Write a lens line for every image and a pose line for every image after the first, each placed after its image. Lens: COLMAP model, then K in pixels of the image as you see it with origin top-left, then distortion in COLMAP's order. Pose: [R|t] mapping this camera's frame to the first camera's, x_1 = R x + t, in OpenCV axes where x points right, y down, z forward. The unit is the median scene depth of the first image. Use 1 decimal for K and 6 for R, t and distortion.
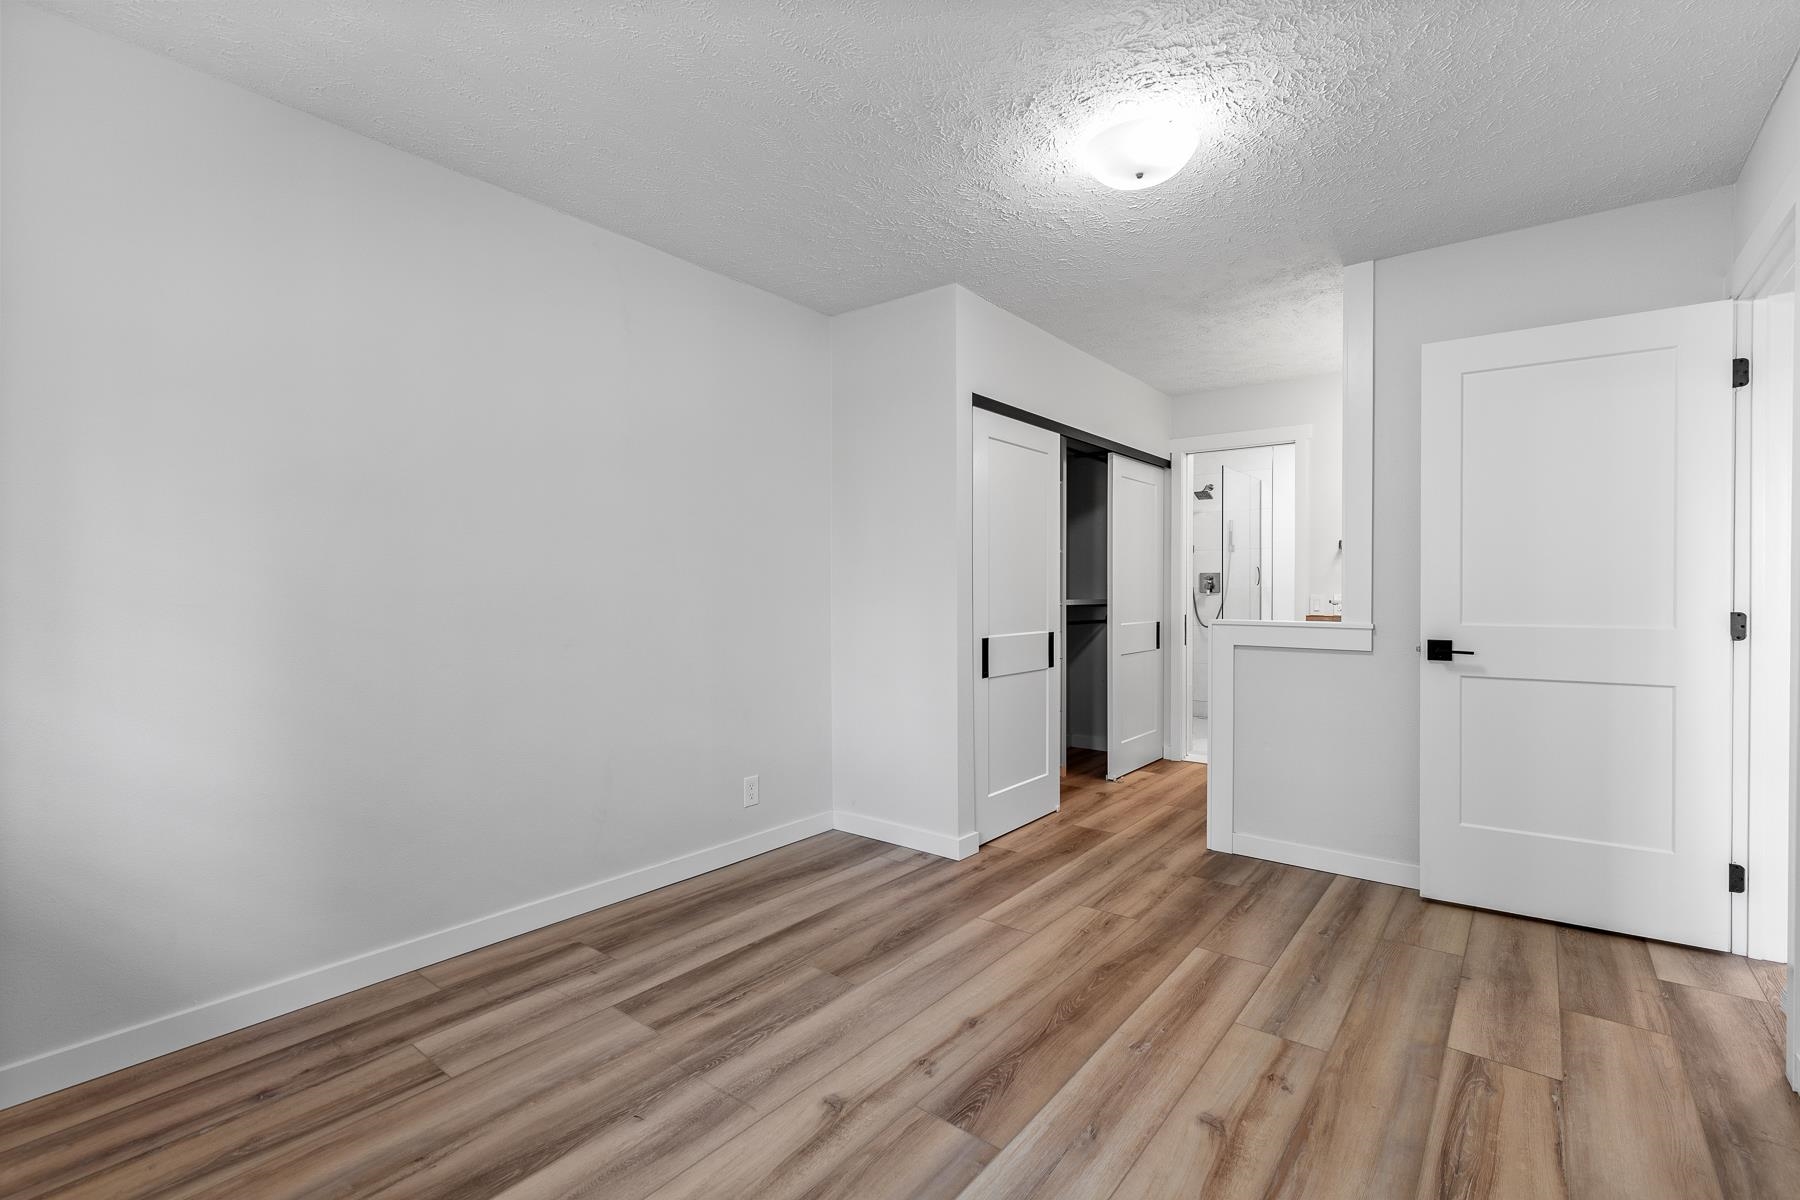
lens RADIAL K [[812.5, 0, 901.8], [0, 812.5, 593.1], [0, 0, 1]] dist [0.008022, -0.002131]
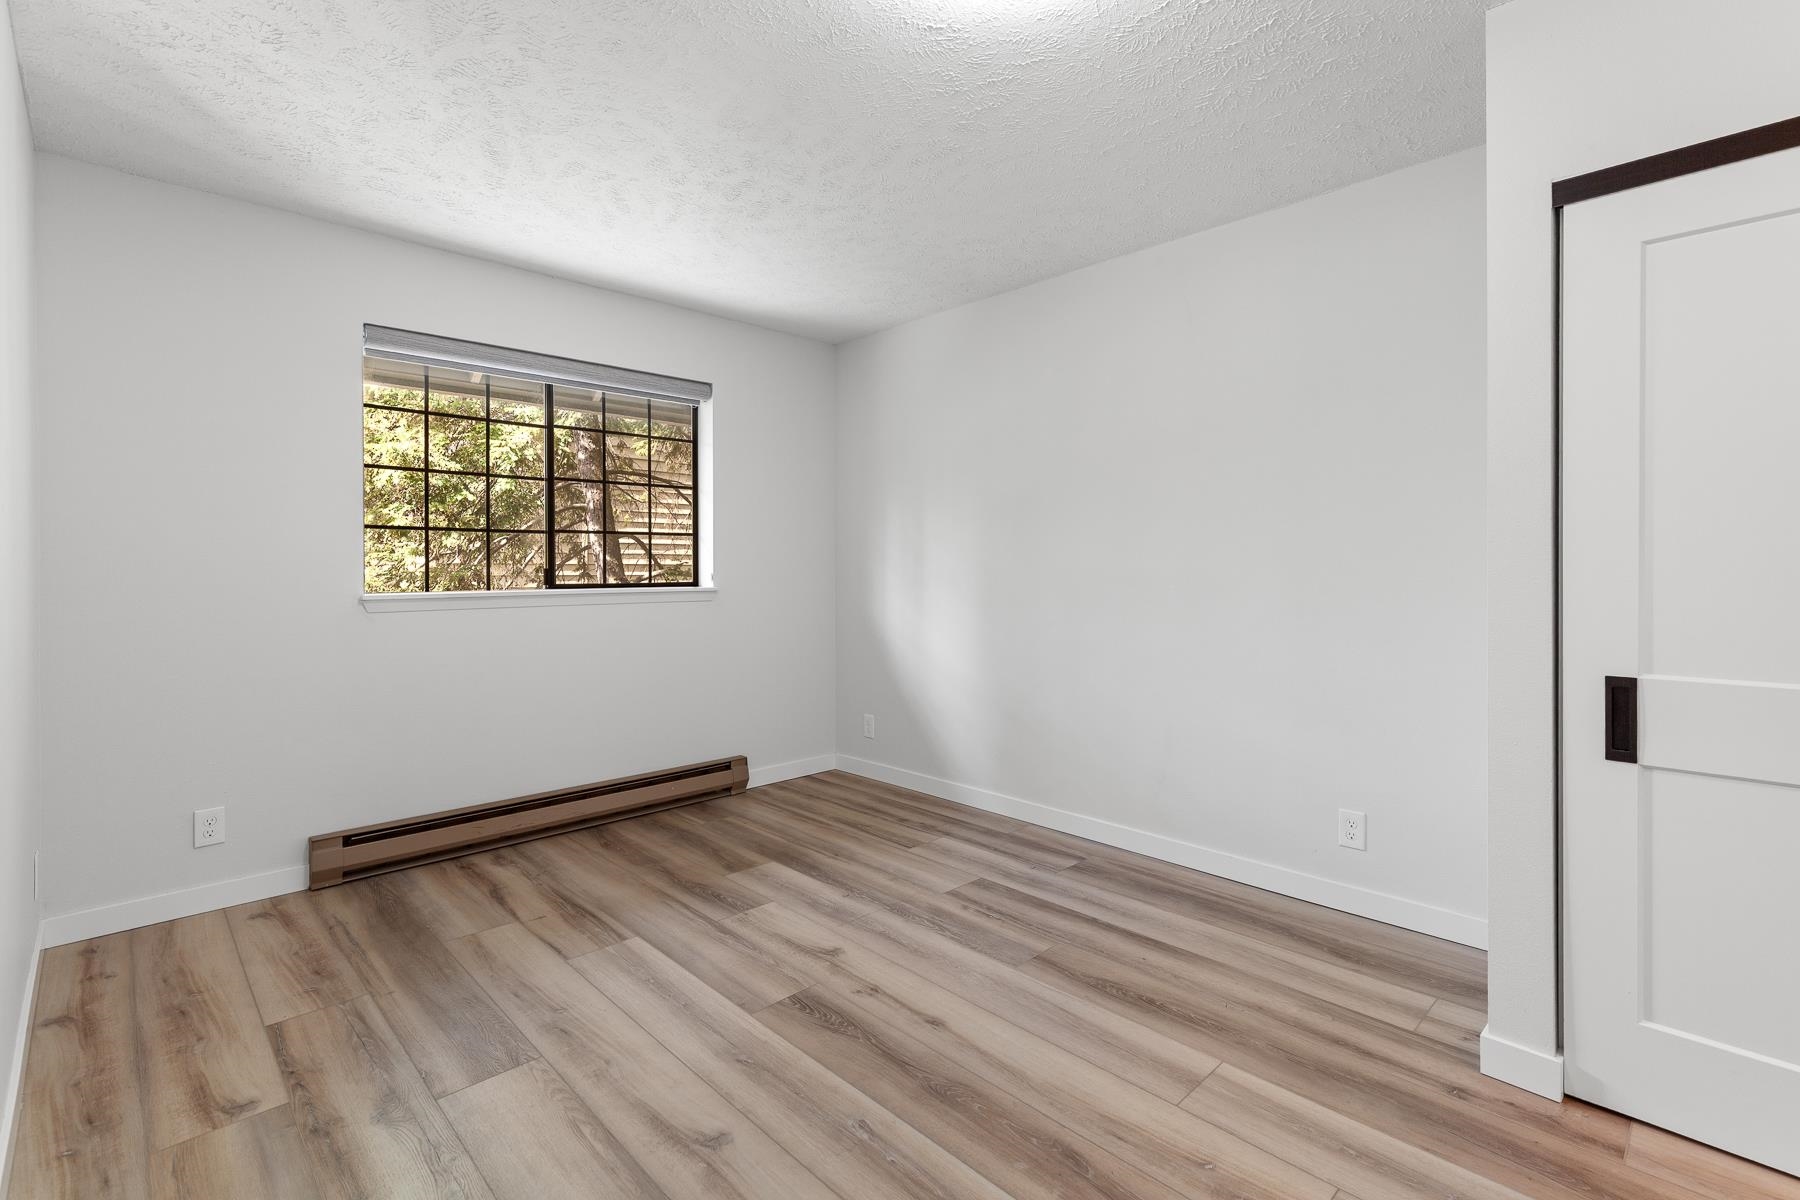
lens RADIAL K [[812.5, 0, 908.8], [0, 812.5, 588.1], [0, 0, 1]] dist [0.008022, -0.002131]
pose [[-0.129848, 0.024255, -0.991237, 1.005595], [-0.003498, 0.999683, 0.024920, -0.011718], [0.991528, 0.006703, -0.129722, 1.058574]]
